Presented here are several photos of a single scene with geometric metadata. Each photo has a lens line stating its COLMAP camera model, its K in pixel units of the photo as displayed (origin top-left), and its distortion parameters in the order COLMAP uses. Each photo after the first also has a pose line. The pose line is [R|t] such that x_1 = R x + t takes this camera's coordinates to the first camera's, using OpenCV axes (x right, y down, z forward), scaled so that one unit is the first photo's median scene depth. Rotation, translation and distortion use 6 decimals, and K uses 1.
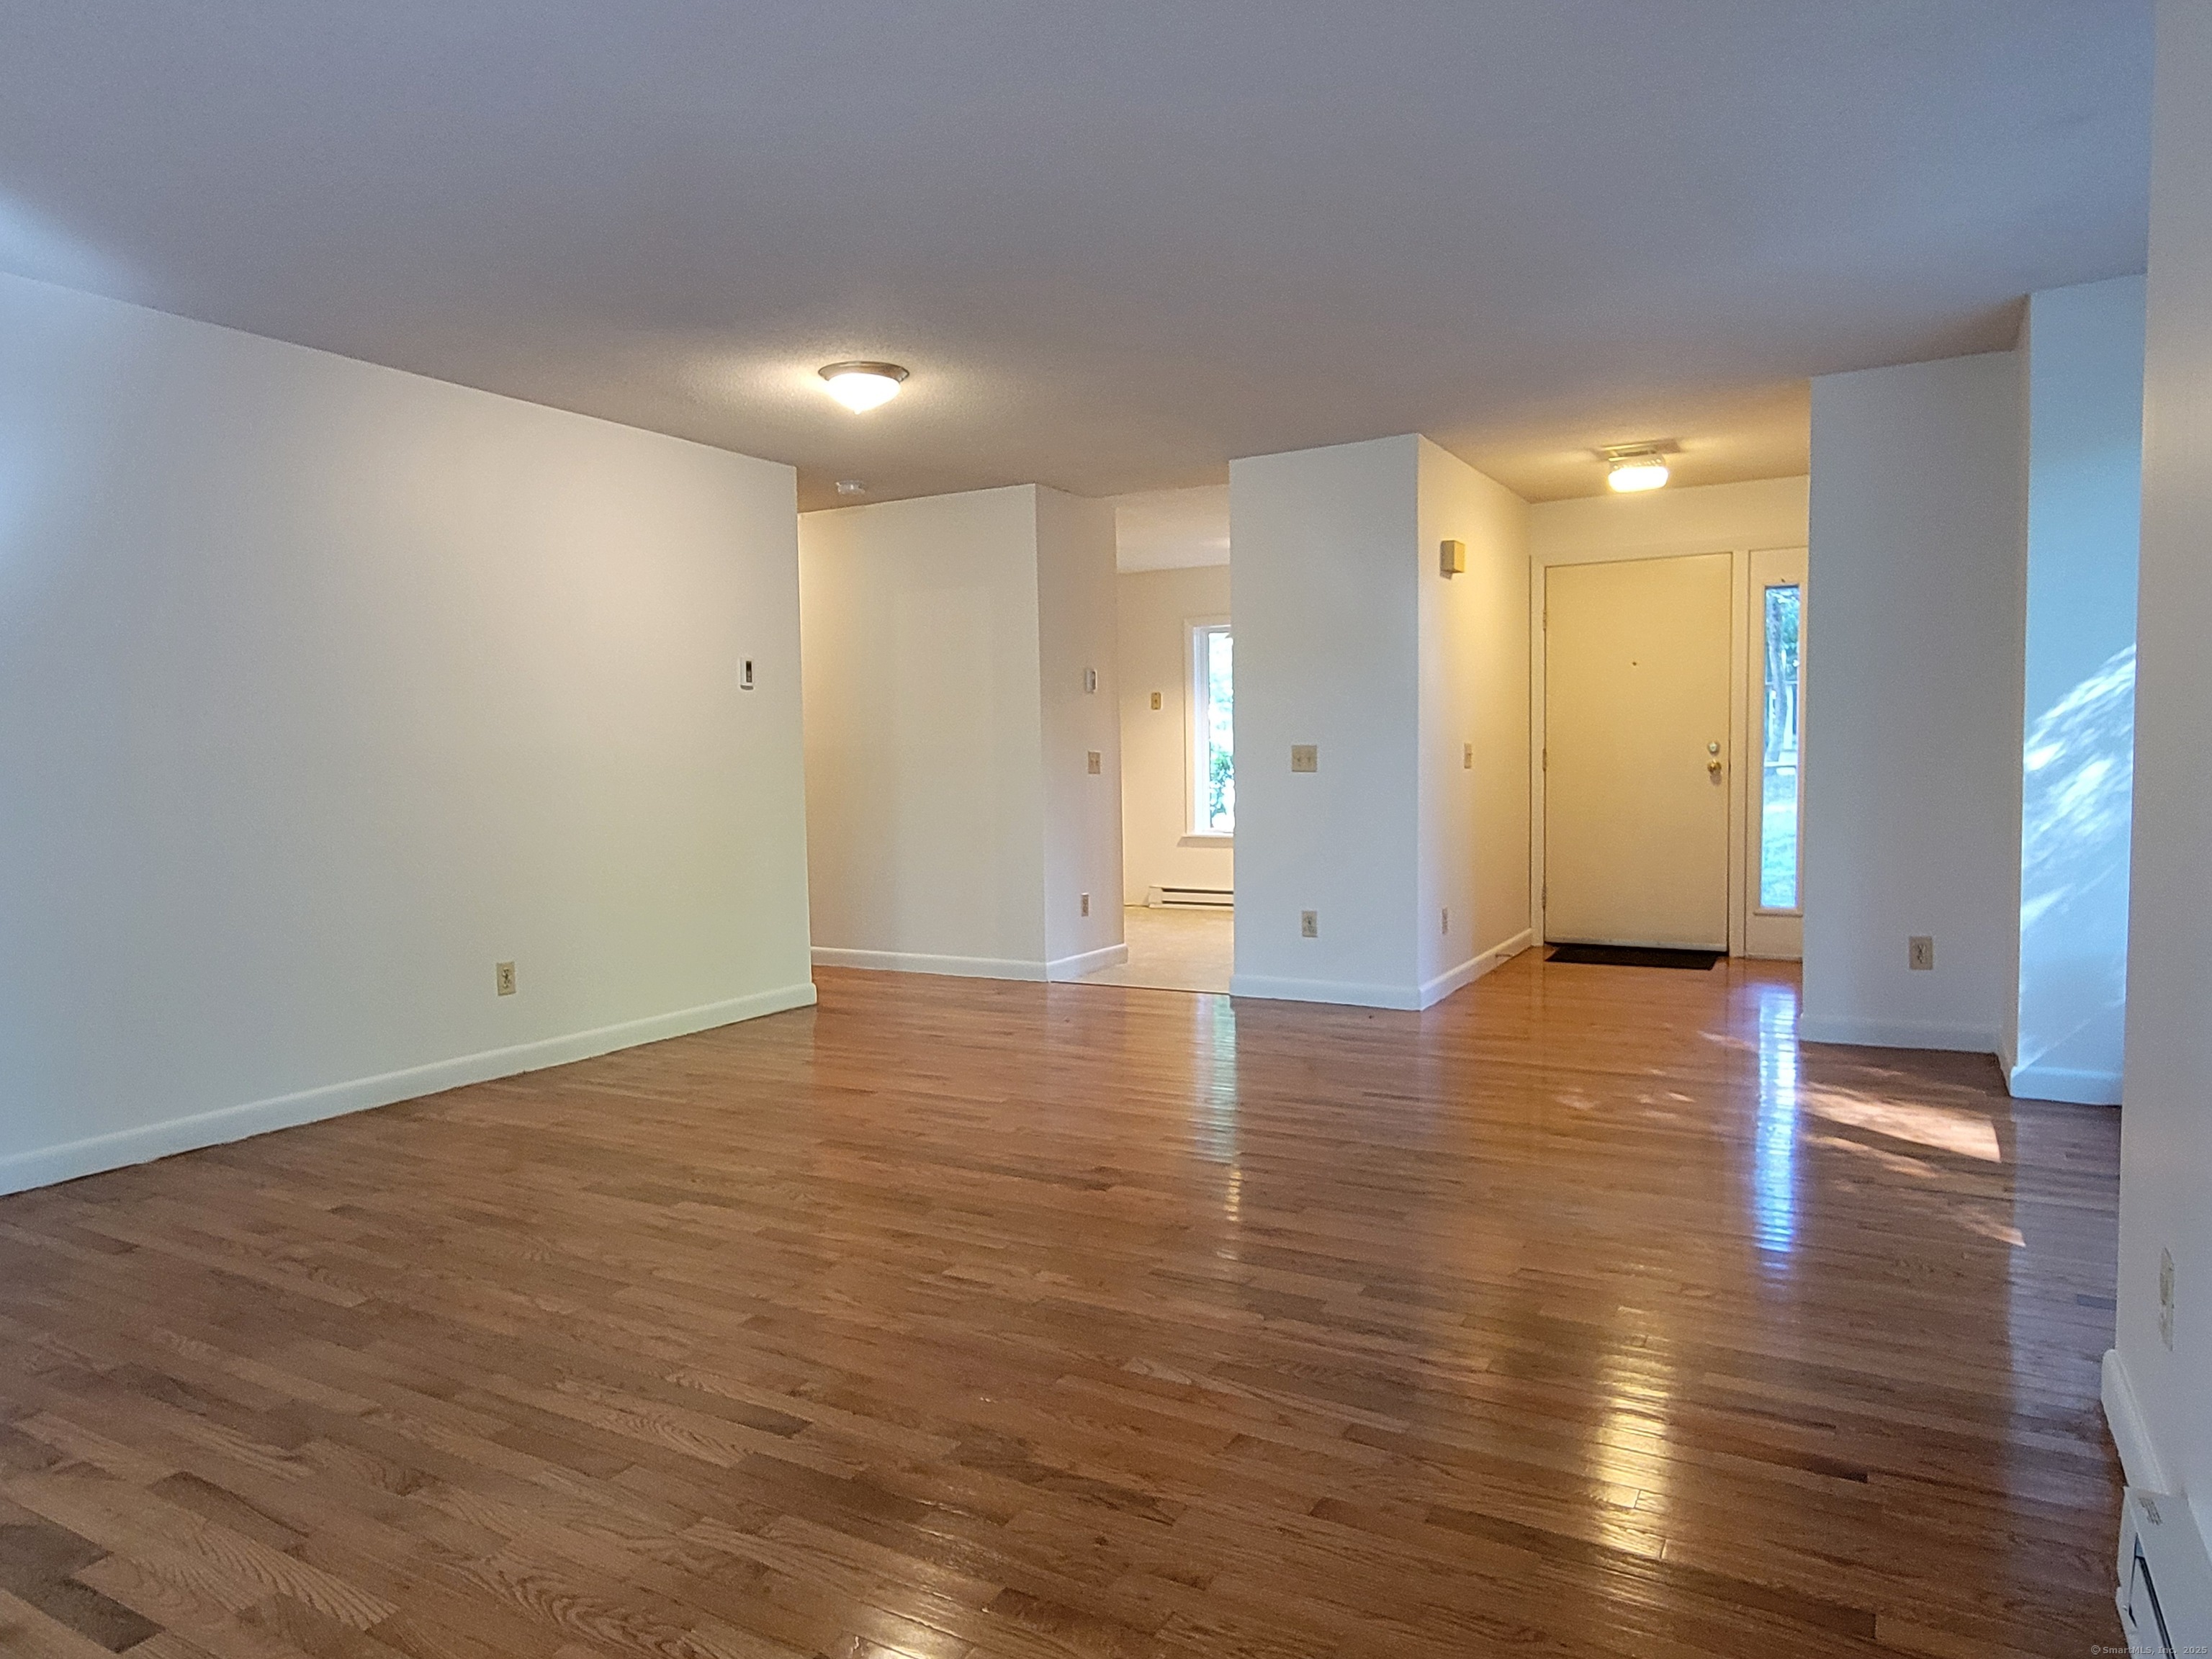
lens RADIAL K [[1415.6, 0, 1103.7], [0, 1415.6, 817.4], [0, 0, 1]] dist [-0.001942, -0.003797]
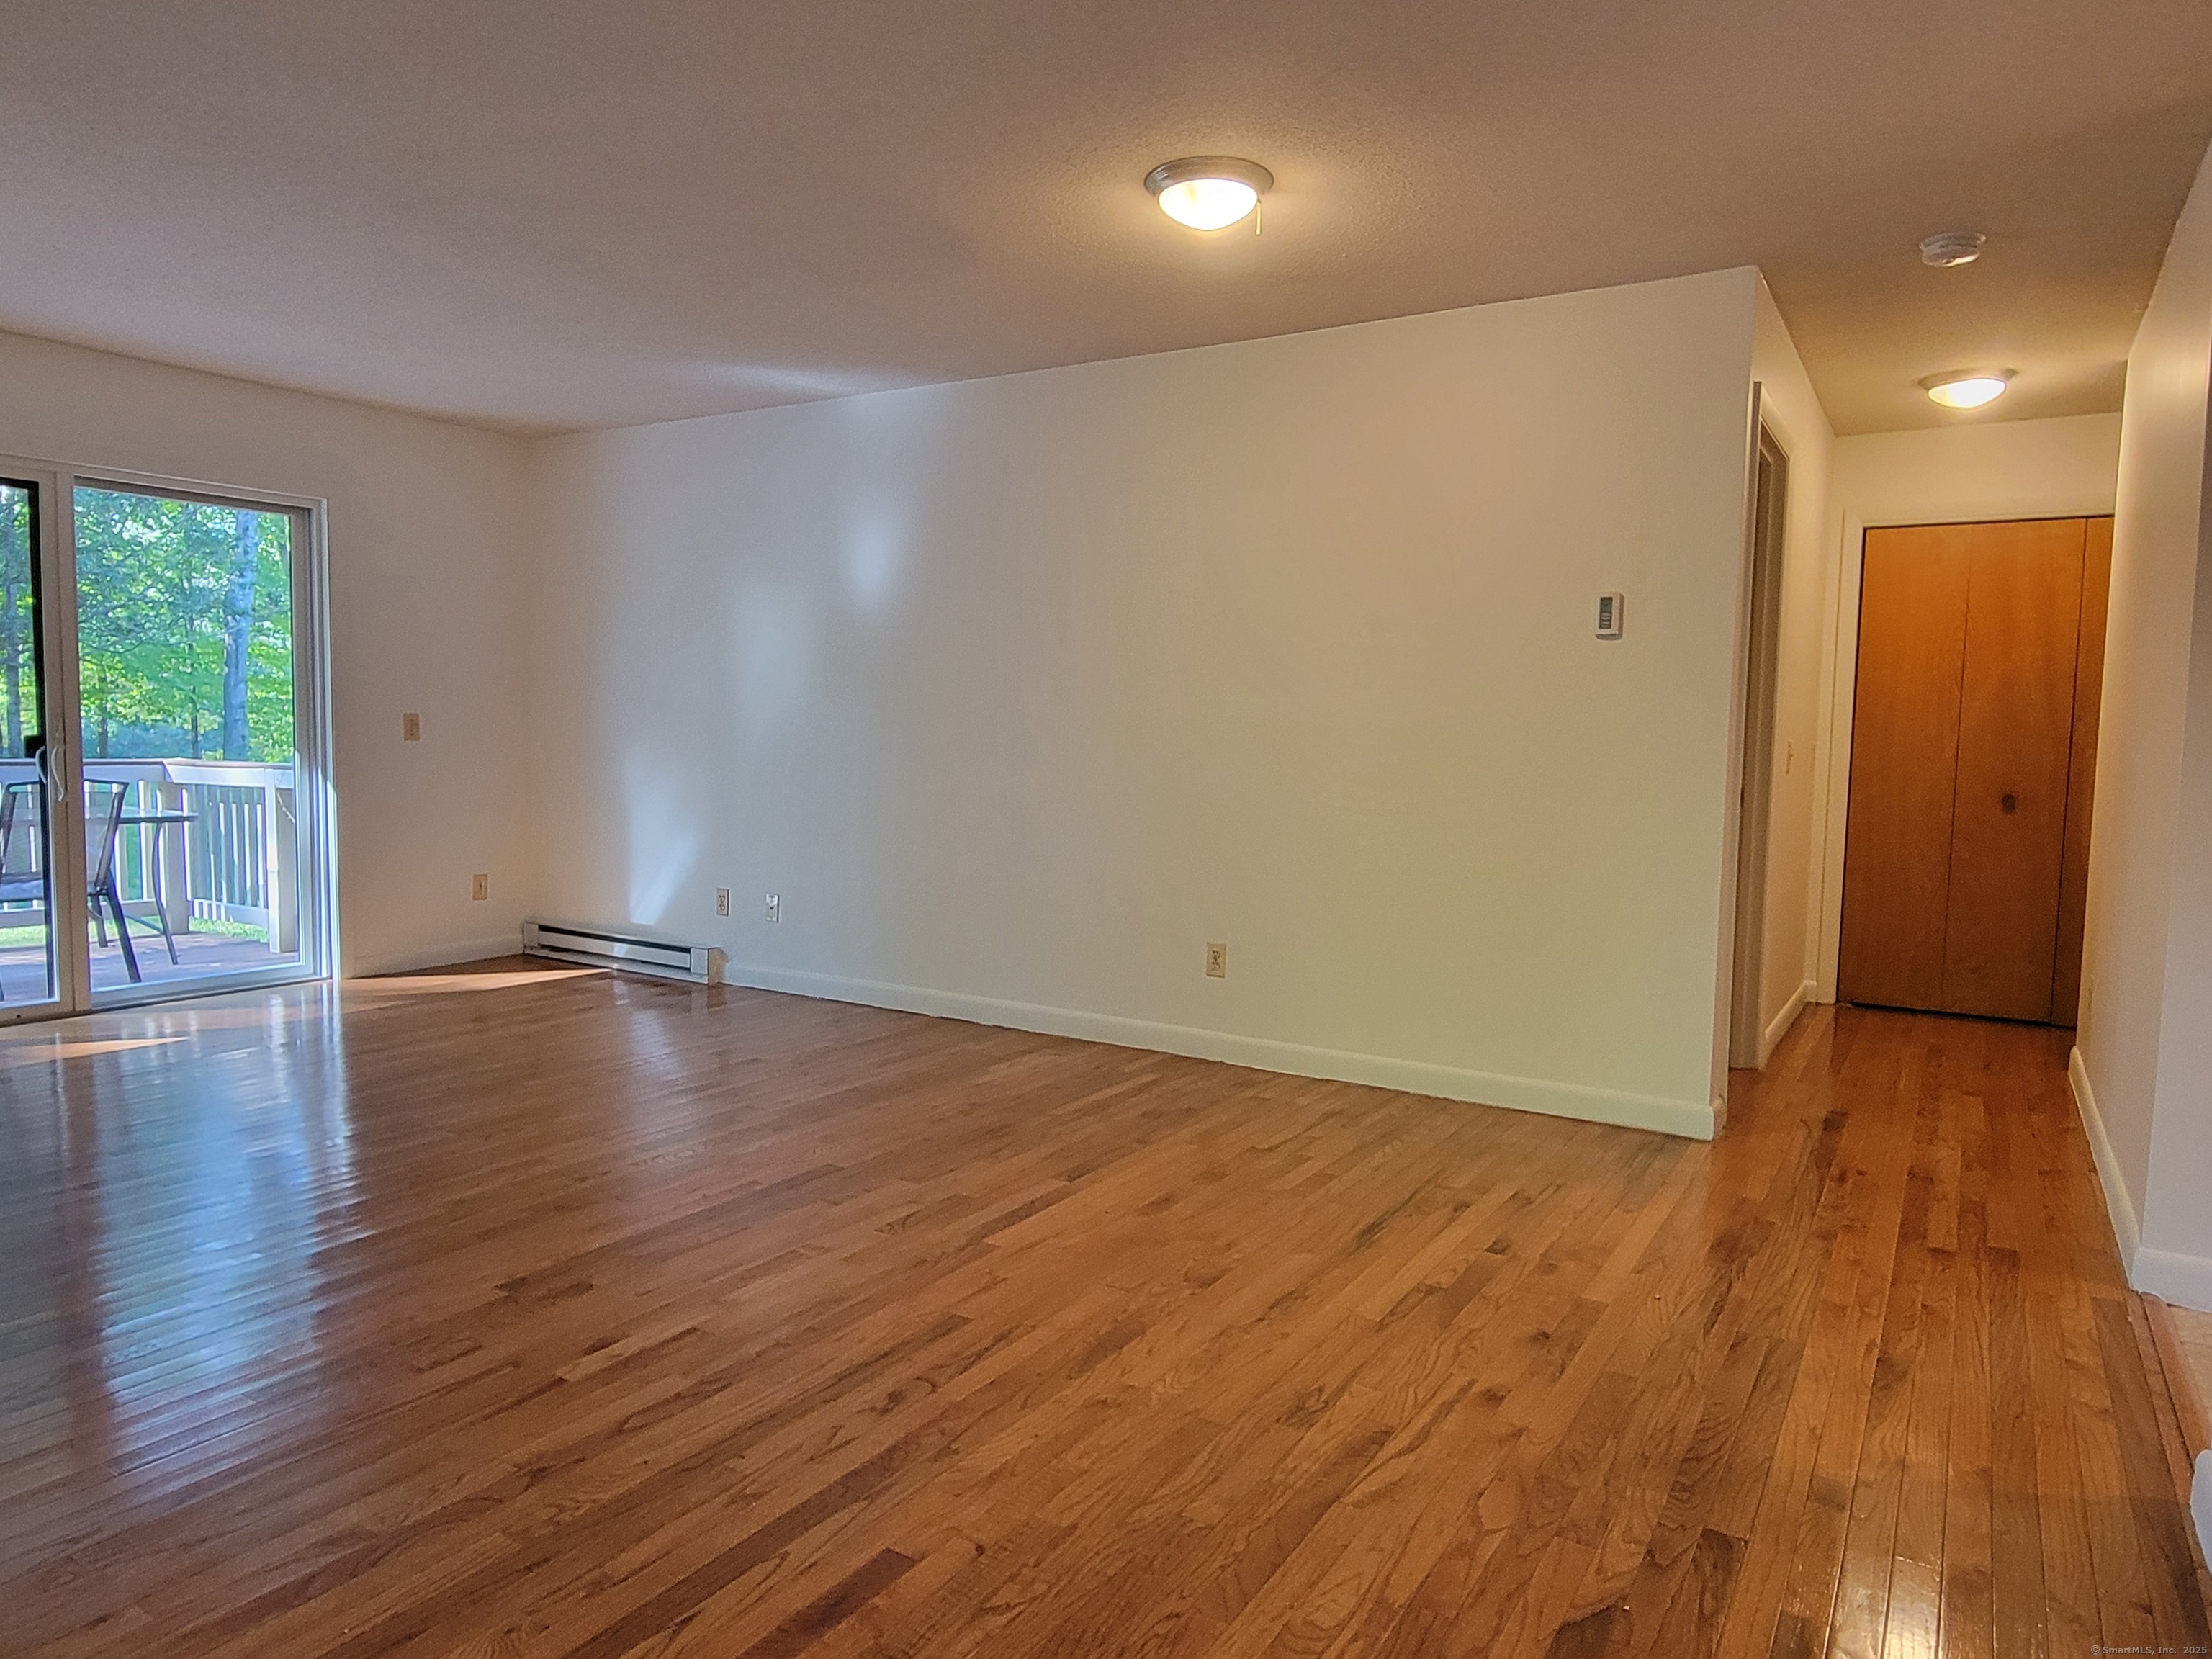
lens RADIAL K [[1410.5, 0, 1106.0], [0, 1410.5, 829.5], [0, 0, 1]] dist [0.001606, -0.002107]
pose [[-0.040787, 0.088536, -0.995238, 0.746781], [-0.061584, 0.993950, 0.090945, -0.080686], [0.997268, 0.065000, -0.035088, 1.355241]]
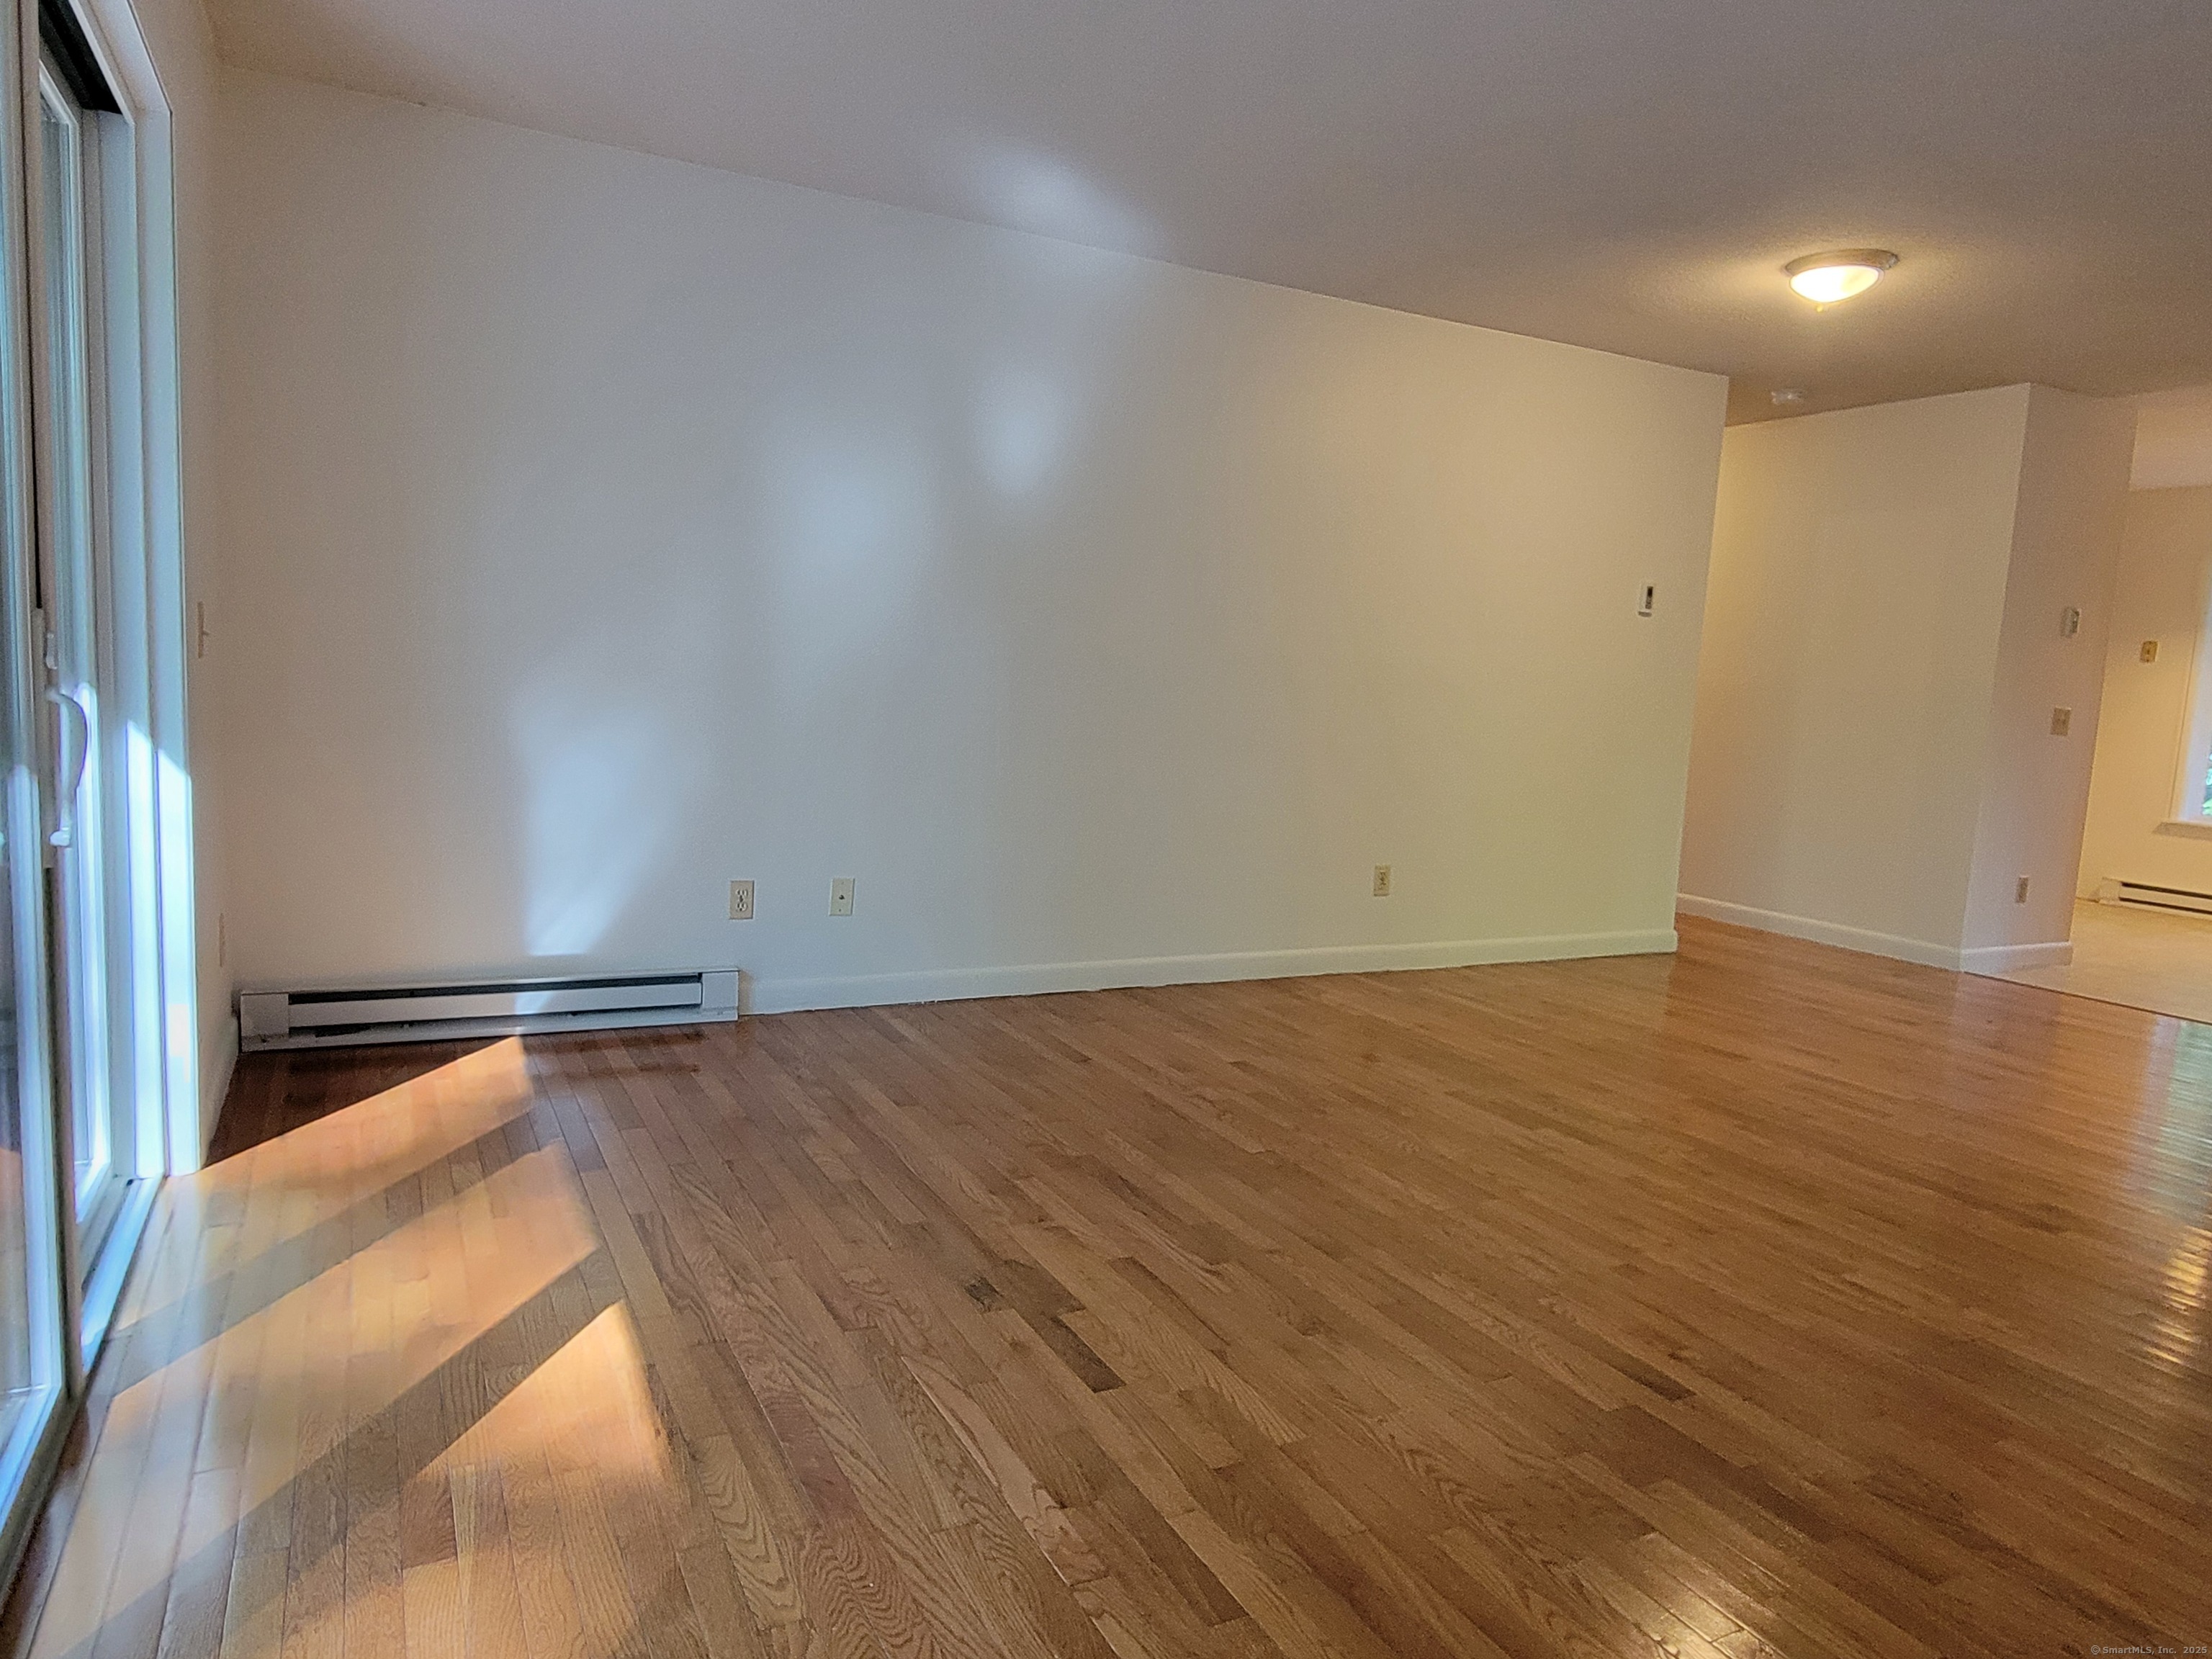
lens RADIAL K [[1410.5, 0, 1106.0], [0, 1410.5, 829.5], [0, 0, 1]] dist [0.001606, -0.002107]
pose [[0.836009, 0.121040, -0.535199, -0.049226], [-0.087873, 0.992311, 0.087157, 0.001943], [0.541634, -0.025834, 0.840217, -0.002501]]
